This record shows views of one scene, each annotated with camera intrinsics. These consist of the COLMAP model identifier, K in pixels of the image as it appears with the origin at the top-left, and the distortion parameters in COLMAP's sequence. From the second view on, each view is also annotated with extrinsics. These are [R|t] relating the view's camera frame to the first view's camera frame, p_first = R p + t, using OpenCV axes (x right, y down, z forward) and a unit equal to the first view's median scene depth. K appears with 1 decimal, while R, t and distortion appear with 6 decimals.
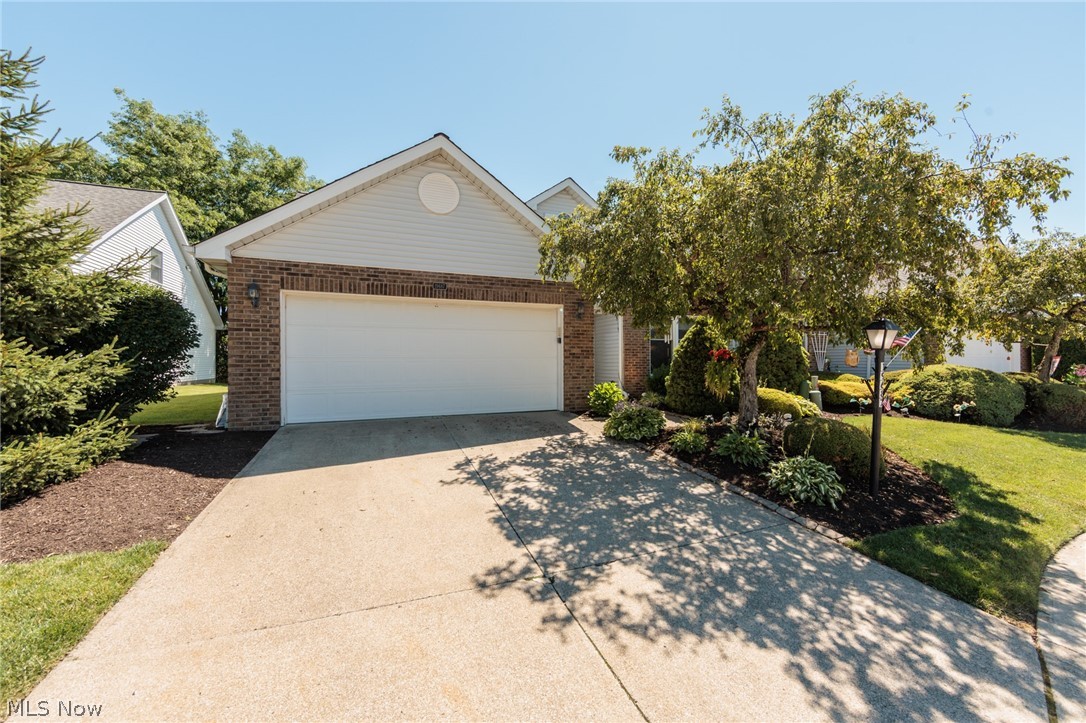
lens RADIAL K [[341.8, 0, 543.0], [0, 341.8, 343.6], [0, 0, 1]] dist [-0.001950, -0.000205]
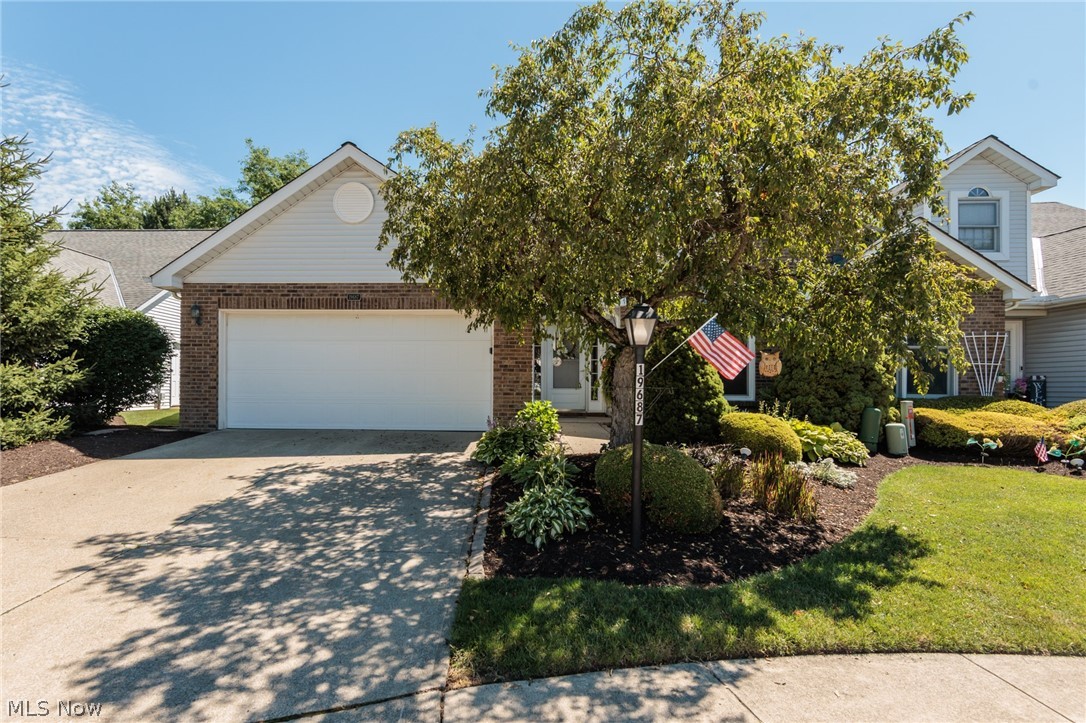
lens RADIAL K [[424.2, 0, 543.0], [0, 424.2, 361.5], [0, 0, 1]] dist [-0.001359, 0.000272]
pose [[0.938583, -0.011535, -0.344859, 0.743745], [0.009535, 0.999926, -0.007494, 0.037705], [0.344920, 0.003745, 0.938624, 0.053160]]
